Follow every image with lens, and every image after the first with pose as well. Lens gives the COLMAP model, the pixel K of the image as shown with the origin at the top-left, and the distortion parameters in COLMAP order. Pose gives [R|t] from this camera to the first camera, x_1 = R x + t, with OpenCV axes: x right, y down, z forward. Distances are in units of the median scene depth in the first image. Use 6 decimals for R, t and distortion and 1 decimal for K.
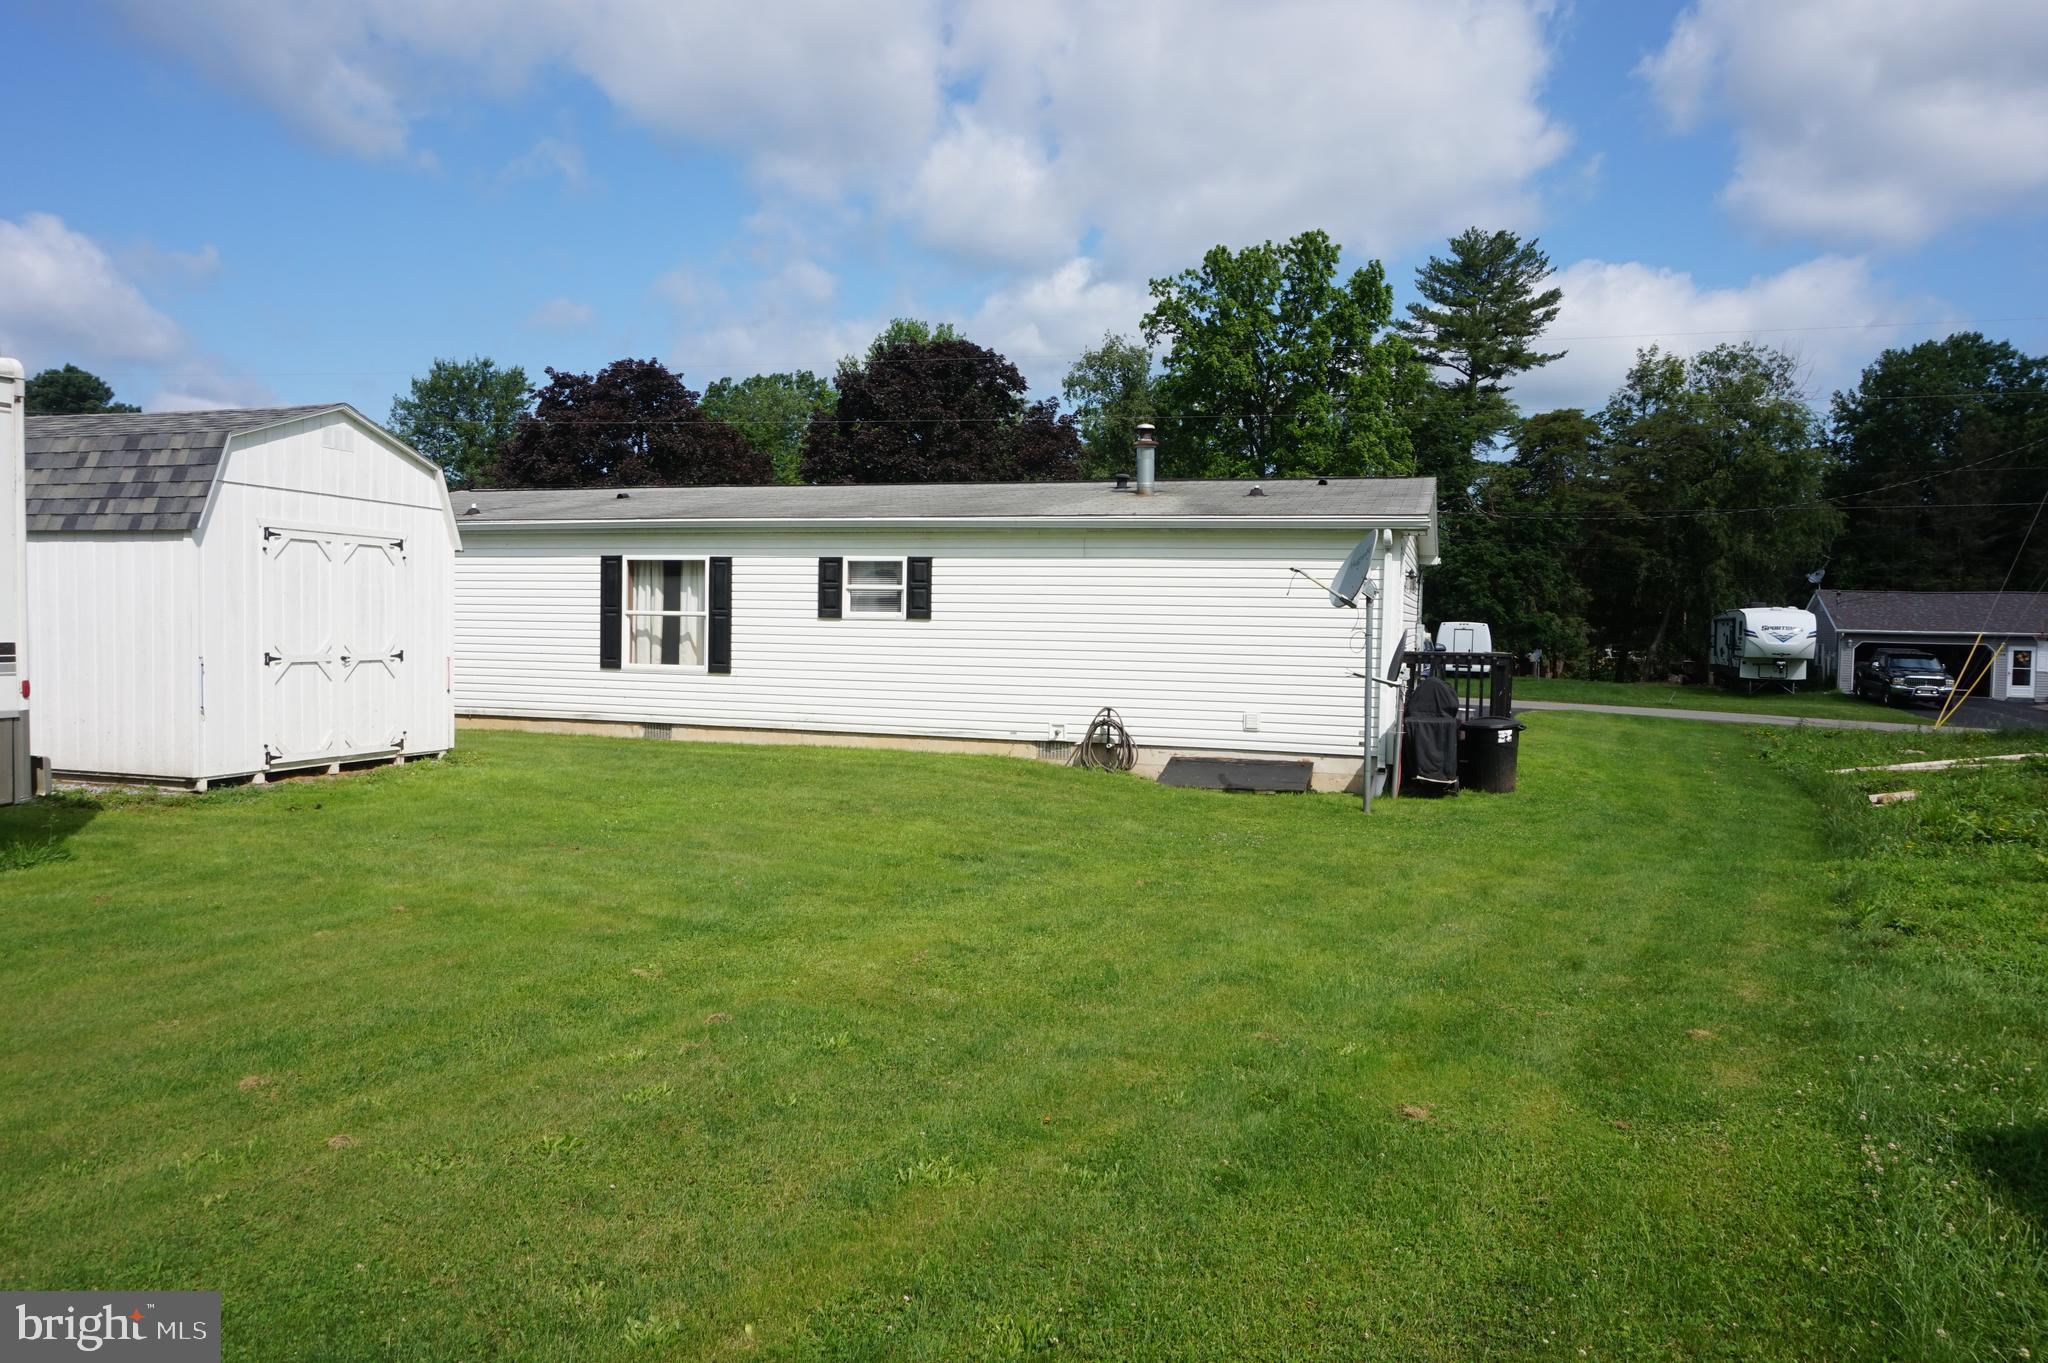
lens RADIAL K [[1383.0, 0, 1024.0], [0, 1383.0, 681.5], [0, 0, 1]] dist [-0.029743, 0.003306]
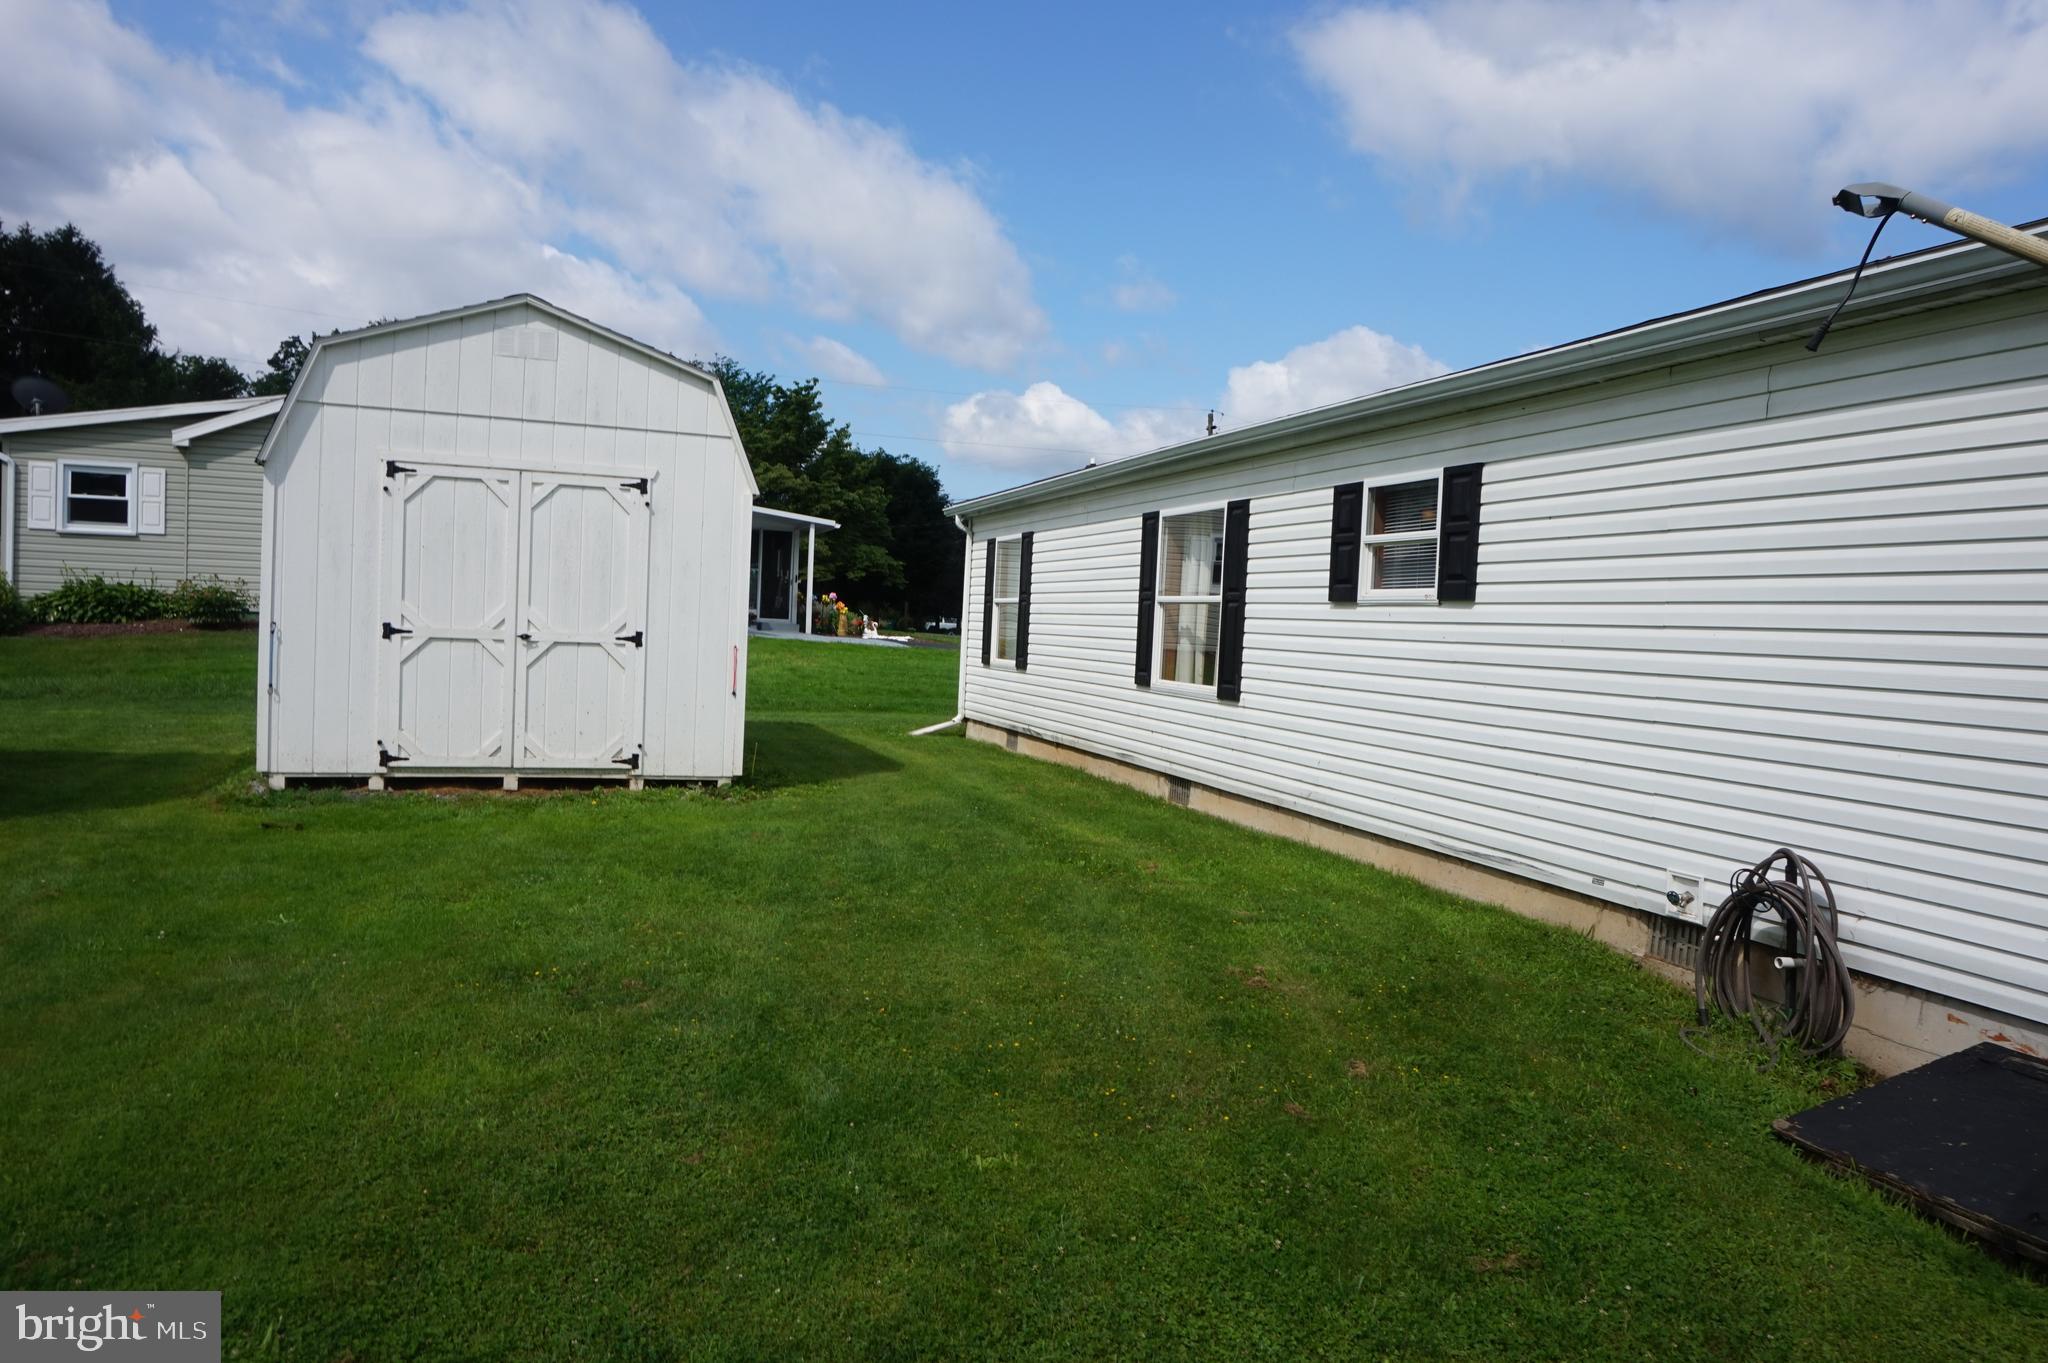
lens RADIAL K [[1383.0, 0, 1024.0], [0, 1383.0, 681.5], [0, 0, 1]] dist [-0.029743, 0.003306]
pose [[0.575682, 0.041268, -0.816632, 0.215977], [-0.067203, 0.997735, 0.003045, -0.010518], [0.814907, 0.053127, 0.577151, 0.624039]]
